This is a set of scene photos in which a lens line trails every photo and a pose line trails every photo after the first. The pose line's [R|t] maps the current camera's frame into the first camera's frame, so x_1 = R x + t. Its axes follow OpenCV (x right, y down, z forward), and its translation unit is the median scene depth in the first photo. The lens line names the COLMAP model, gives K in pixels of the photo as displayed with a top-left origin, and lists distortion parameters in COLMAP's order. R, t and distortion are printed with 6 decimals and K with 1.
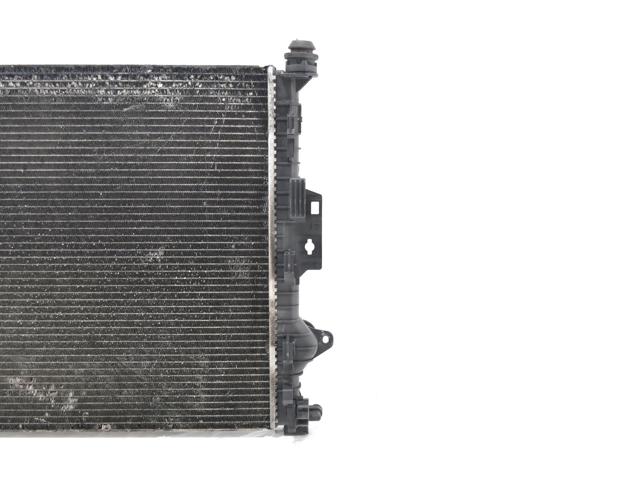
lens RADIAL K [[453.1, 0, 344.3], [0, 453.1, 237.4], [0, 0, 1]] dist [-0.029089, 0.007354]
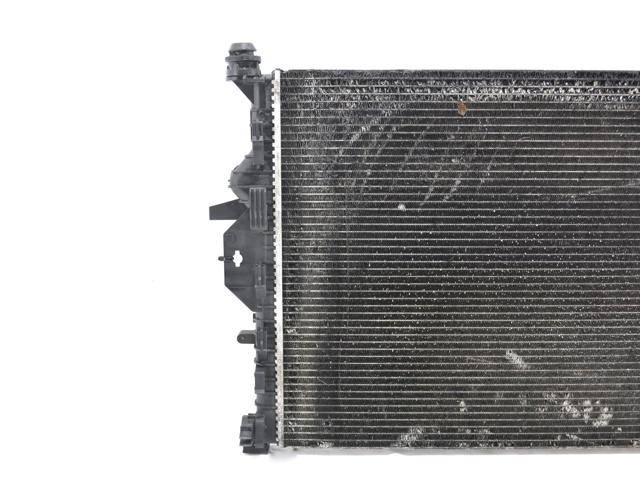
lens RADIAL K [[481.9, 0, 314.8], [0, 481.9, 239.7], [0, 0, 1]] dist [-0.020889, -0.001040]
pose [[0.999617, 0.000921, -0.027654, -1.238112], [-0.000745, 0.999979, 0.006393, -0.025447], [0.027659, -0.006370, 0.999597, -0.051256]]
